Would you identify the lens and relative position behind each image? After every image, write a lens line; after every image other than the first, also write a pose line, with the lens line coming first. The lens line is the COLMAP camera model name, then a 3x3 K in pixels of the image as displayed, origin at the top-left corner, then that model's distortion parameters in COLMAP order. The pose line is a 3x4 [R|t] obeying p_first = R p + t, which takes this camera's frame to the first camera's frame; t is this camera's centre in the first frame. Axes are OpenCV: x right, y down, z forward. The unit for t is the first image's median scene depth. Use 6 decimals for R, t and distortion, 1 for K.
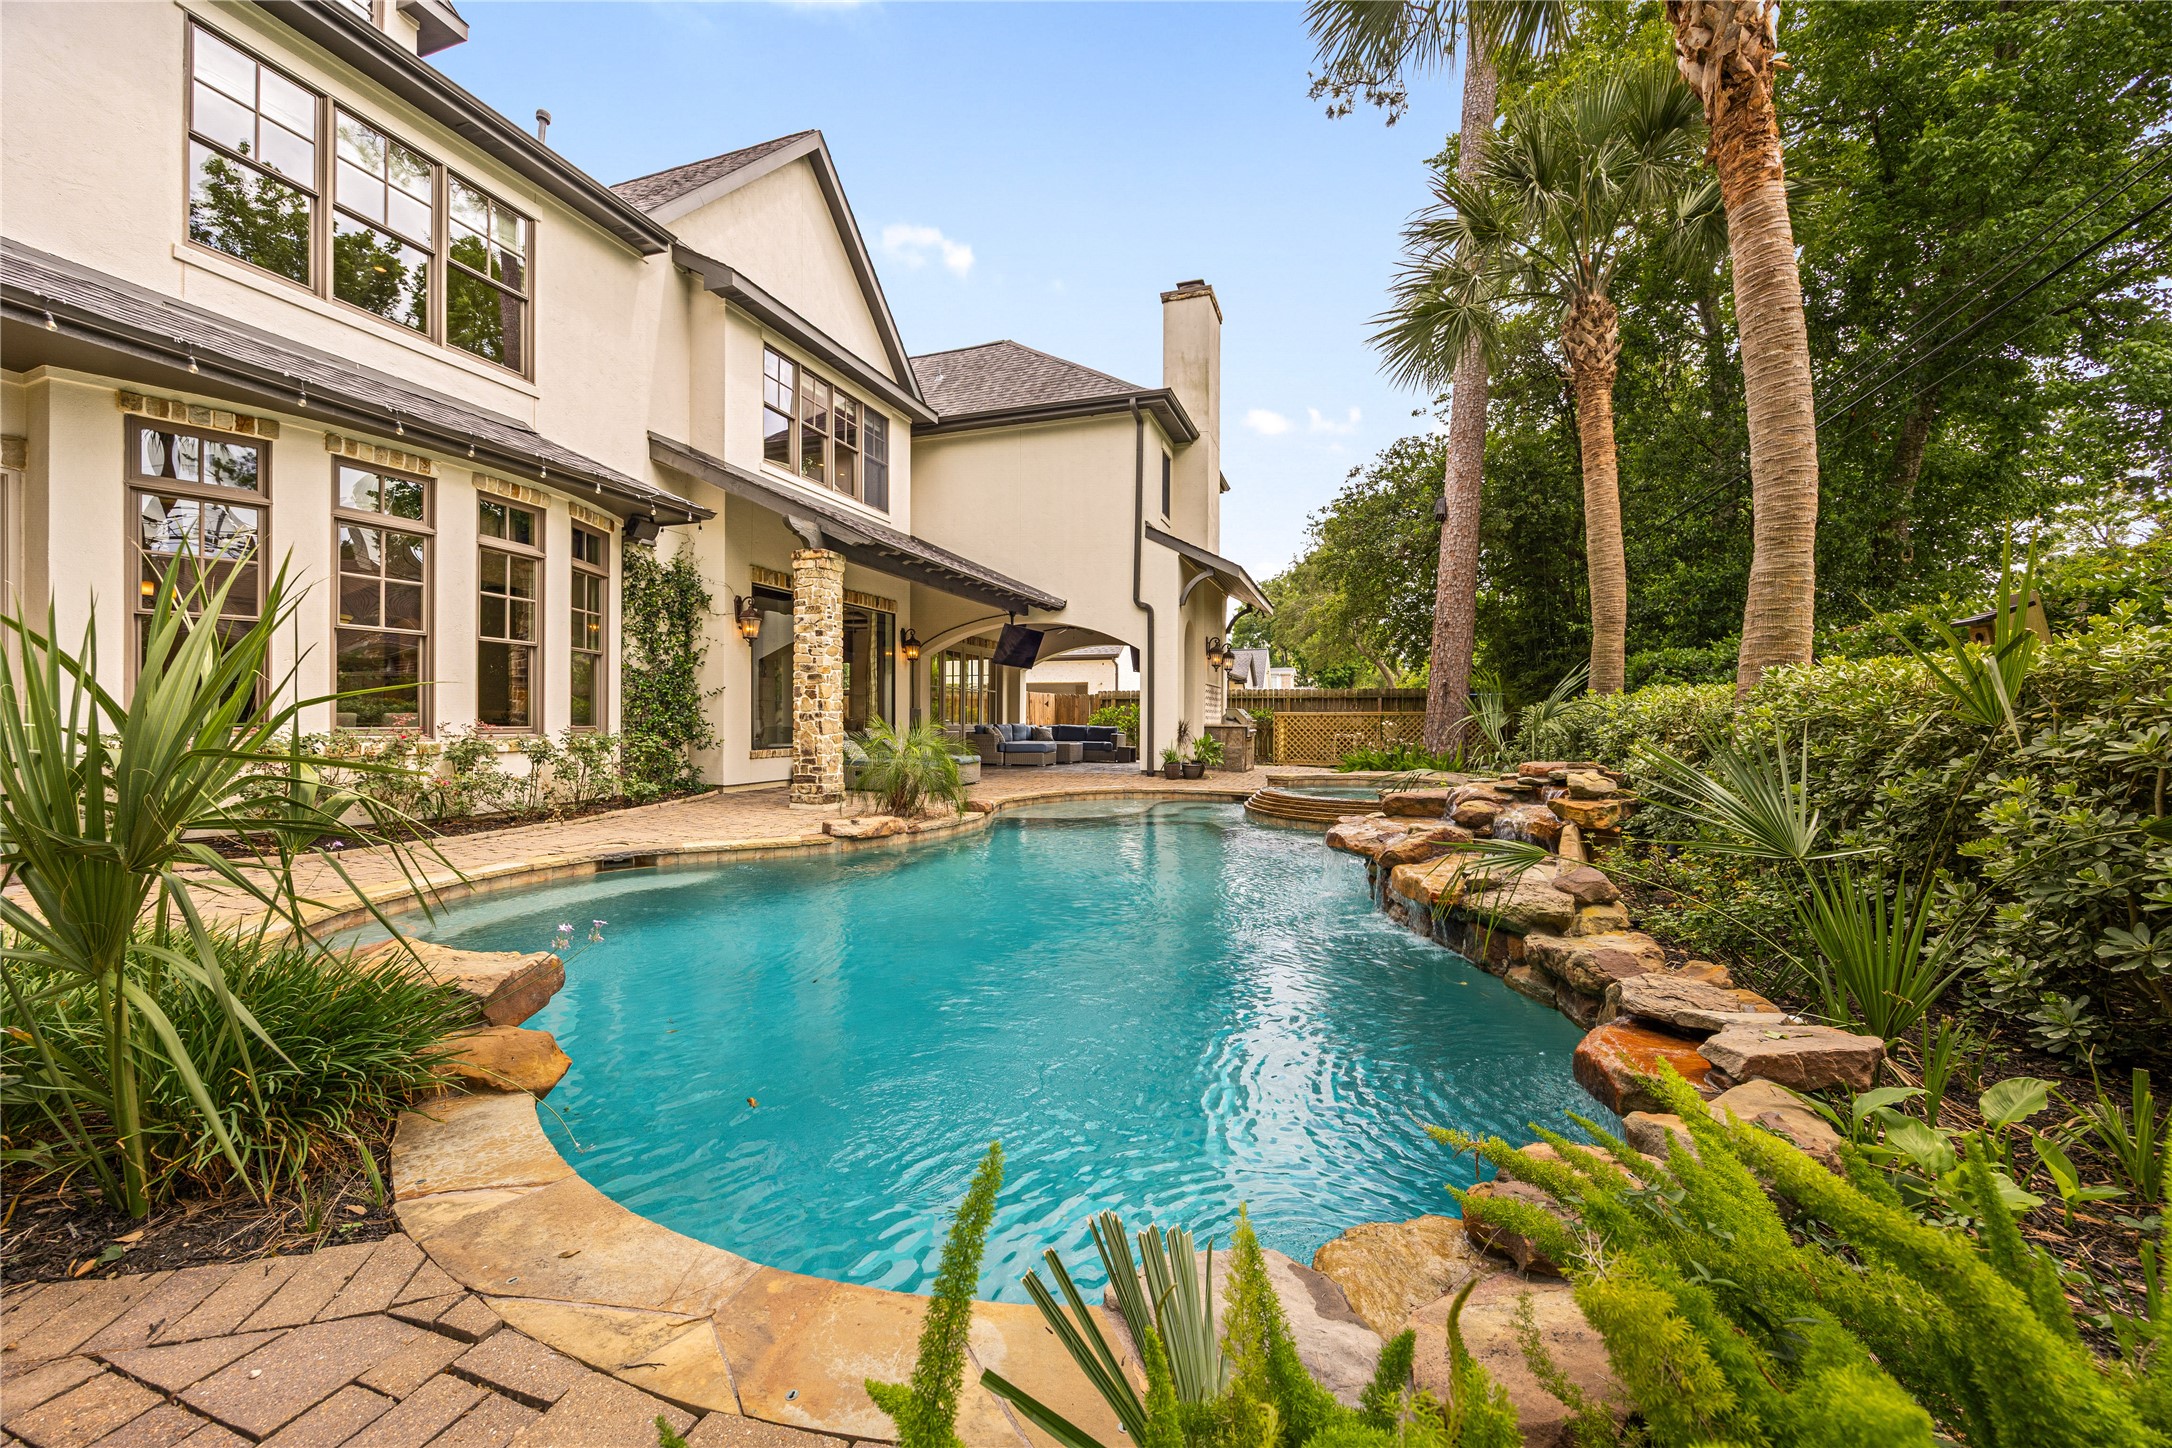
lens RADIAL K [[827.4, 0, 1085.4], [0, 827.4, 717.1], [0, 0, 1]] dist [0.000219, -0.000087]
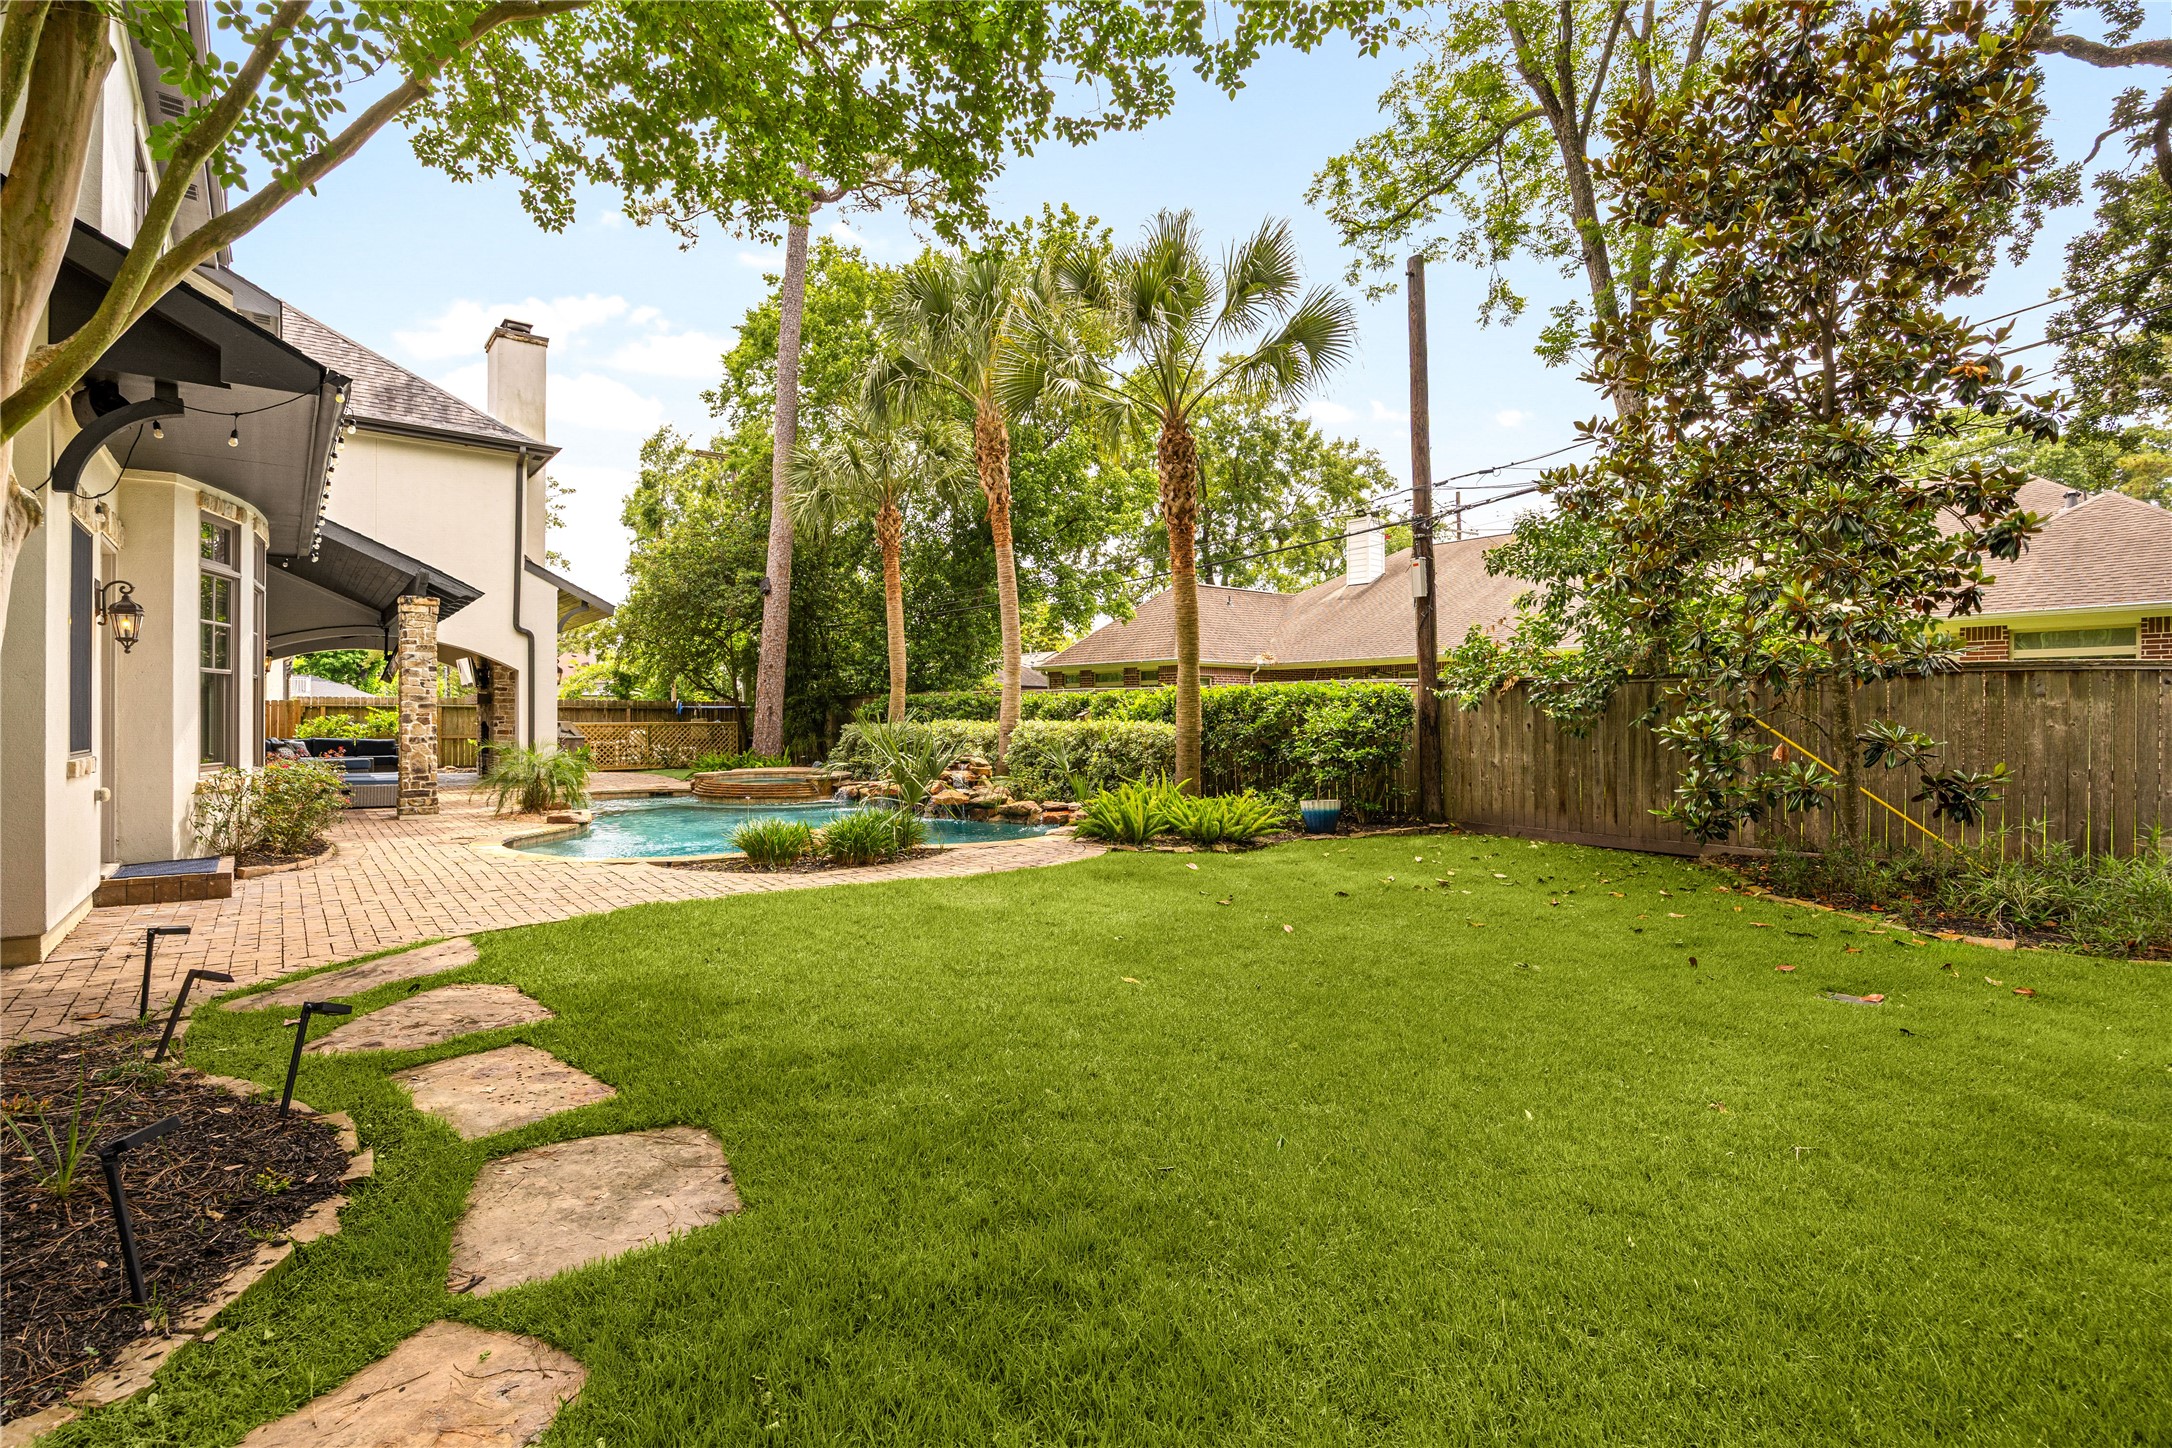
lens RADIAL K [[988.9, 0, 1086.0], [0, 988.9, 724.0], [0, 0, 1]] dist [-0.000511, -0.000074]
pose [[0.523850, -0.006915, 0.851782, -0.759914], [-0.004452, 0.999931, 0.010856, -0.031131], [-0.851799, -0.009479, 0.523783, -0.392277]]
